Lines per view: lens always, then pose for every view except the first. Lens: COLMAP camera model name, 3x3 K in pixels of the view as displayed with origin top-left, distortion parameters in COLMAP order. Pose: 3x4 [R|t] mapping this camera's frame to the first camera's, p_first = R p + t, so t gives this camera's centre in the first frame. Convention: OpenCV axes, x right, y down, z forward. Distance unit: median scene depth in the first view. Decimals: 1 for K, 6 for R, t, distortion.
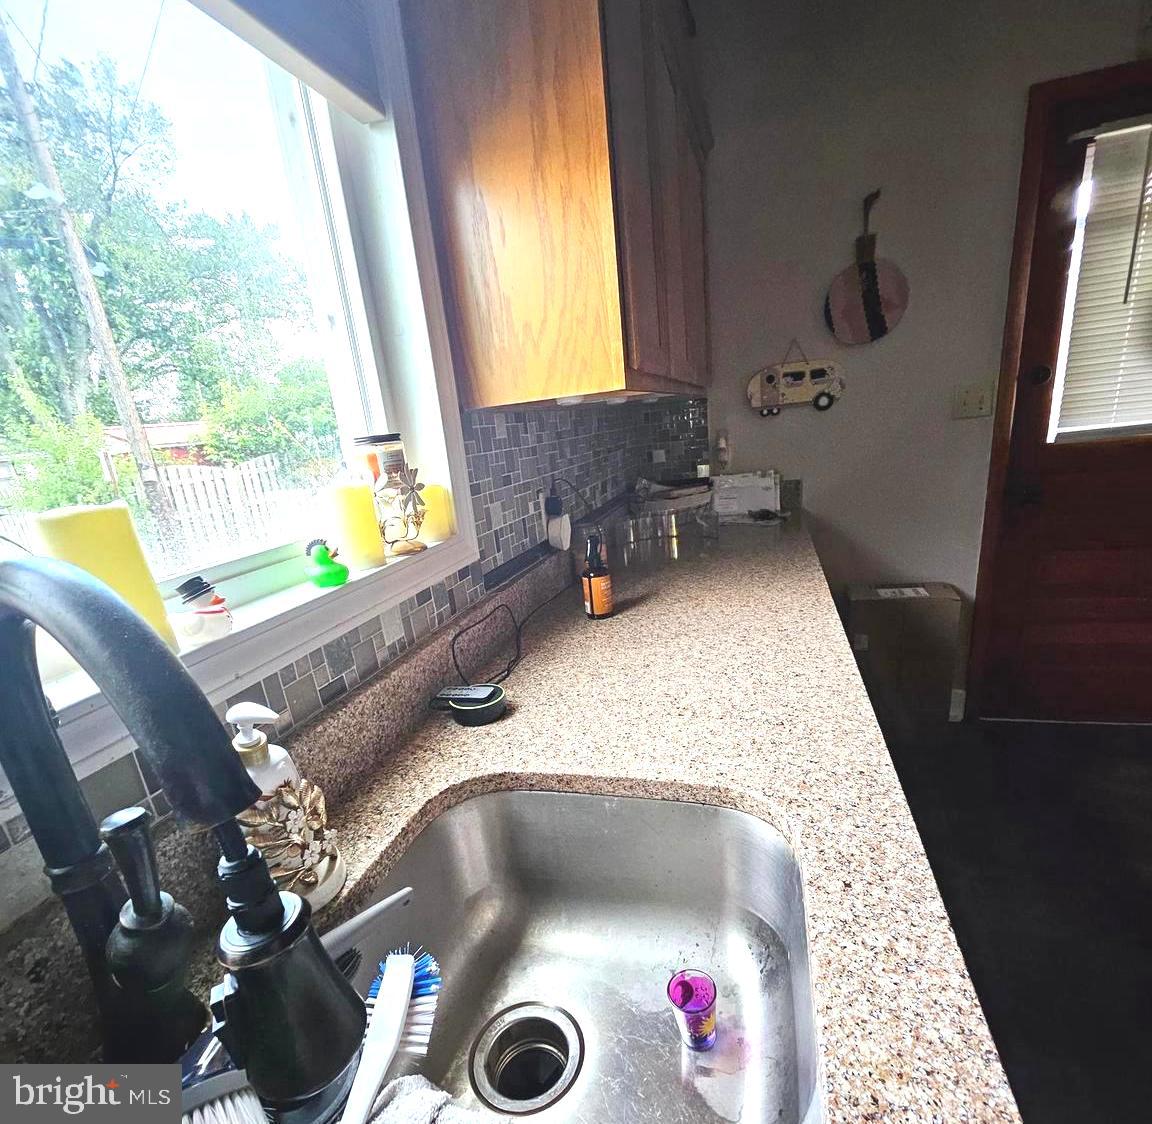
lens RADIAL K [[620.0, 0, 576.0], [0, 620.0, 627.6], [0, 0, 1]] dist [0.004985, -0.000240]
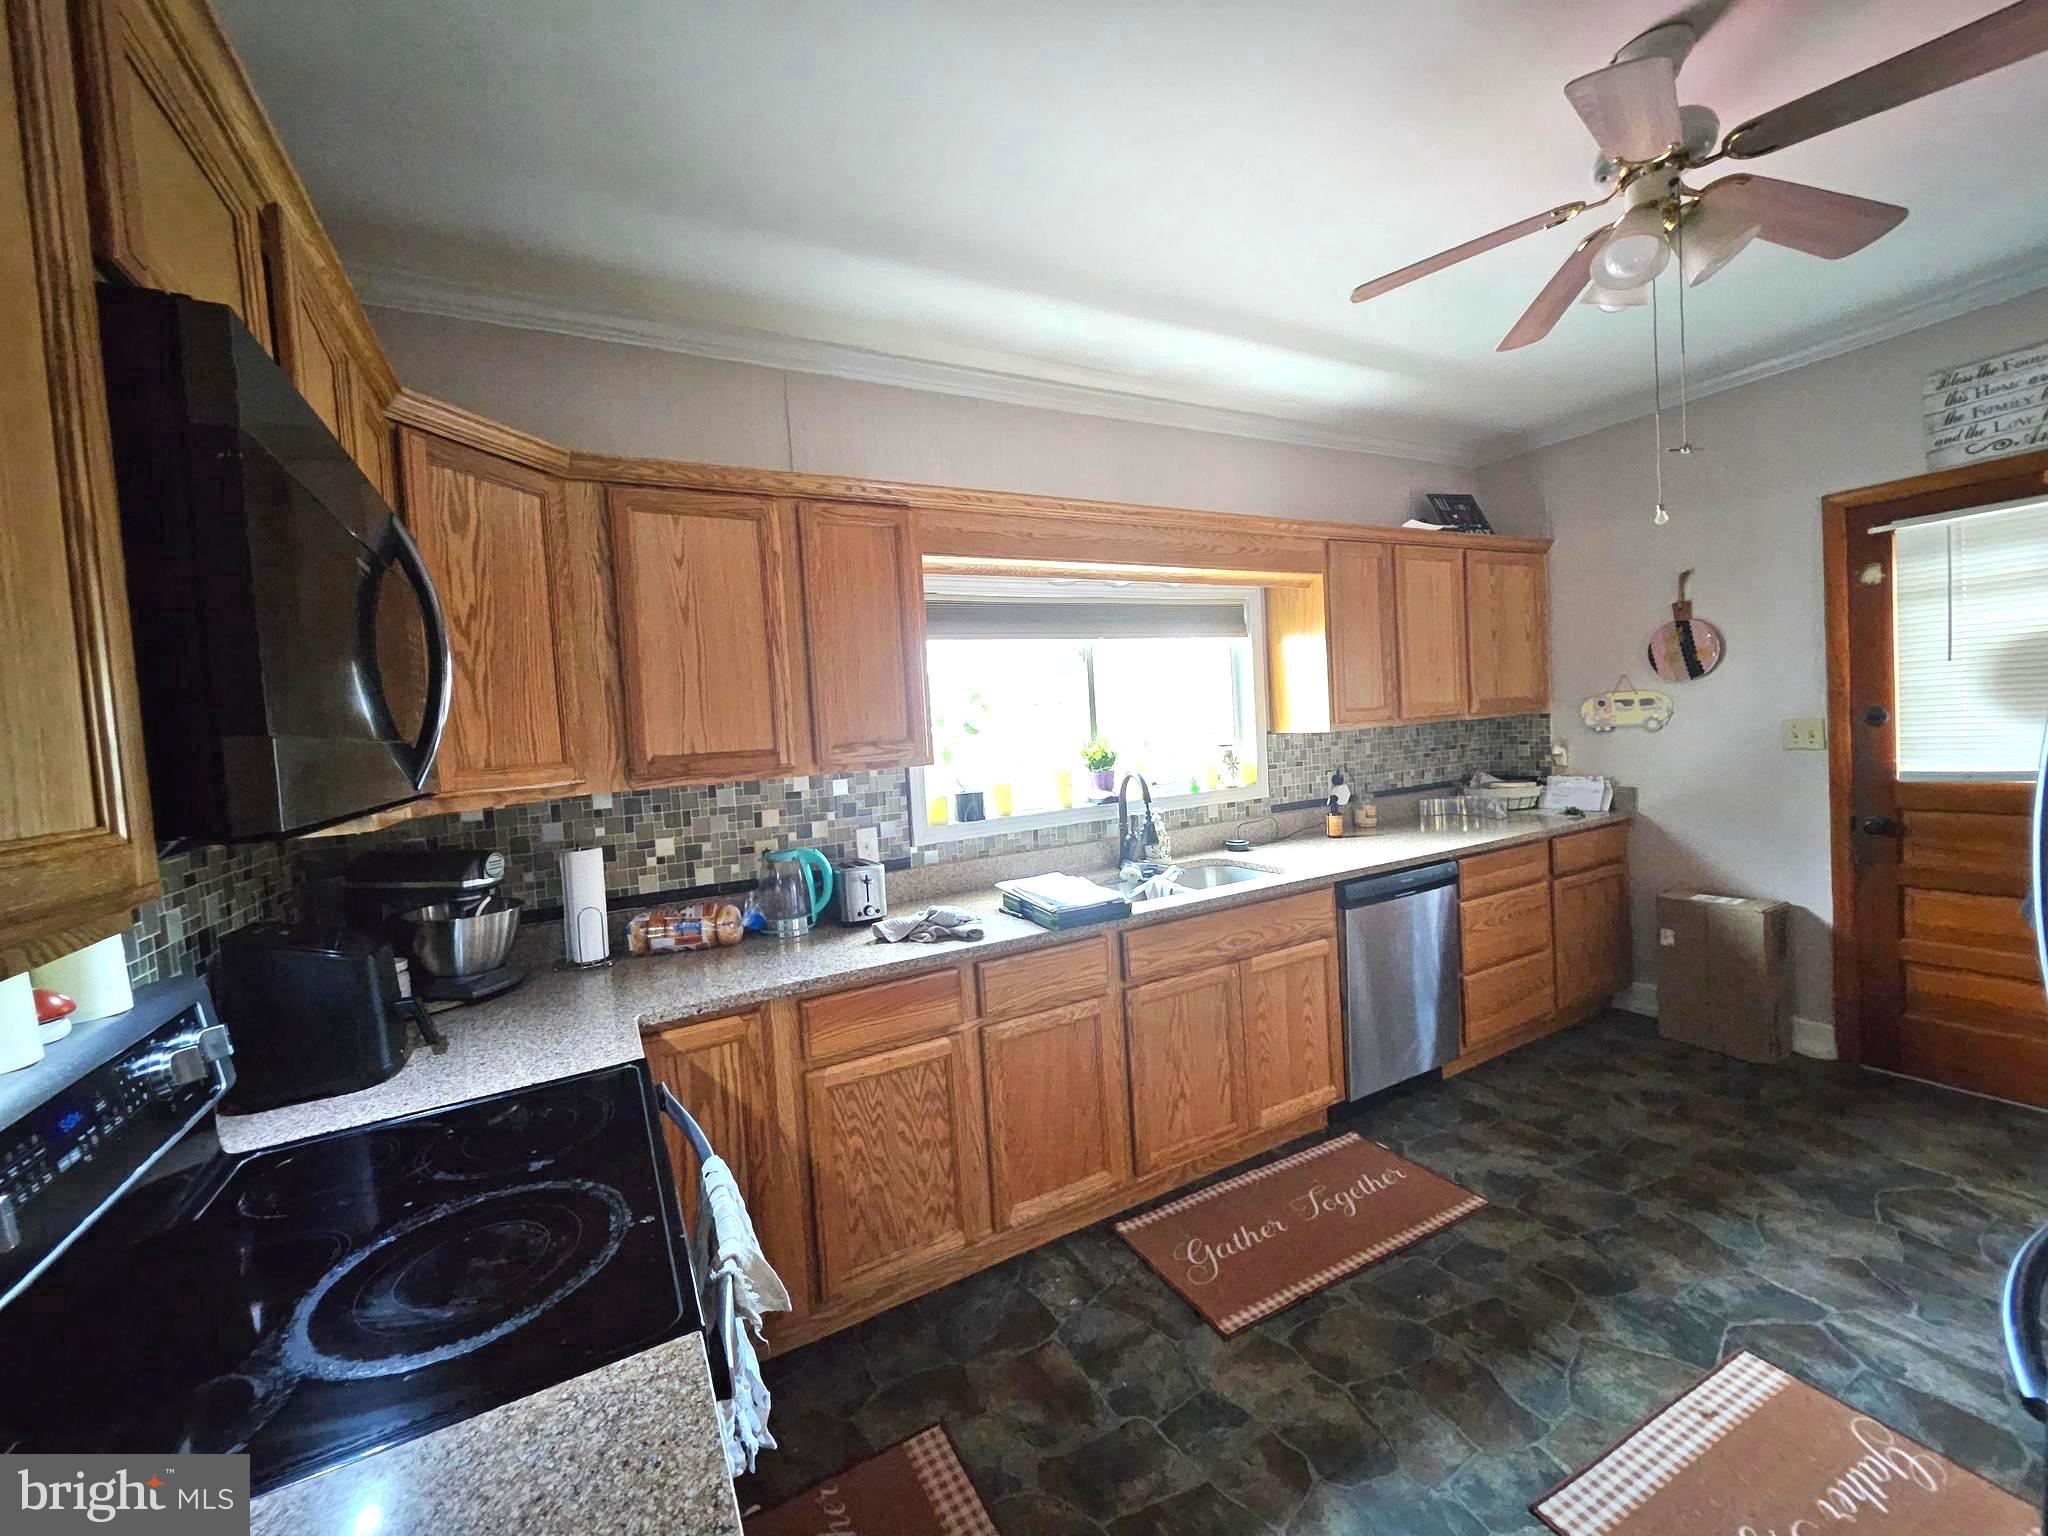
lens RADIAL K [[805.1, 0, 1014.0], [0, 805.1, 767.2], [0, 0, 1]] dist [0.002693, -0.000504]
pose [[0.708273, 0.101761, -0.698566, 0.776870], [-0.234097, 0.967420, -0.096425, 0.179990], [0.665994, 0.231828, 0.709019, -1.088908]]
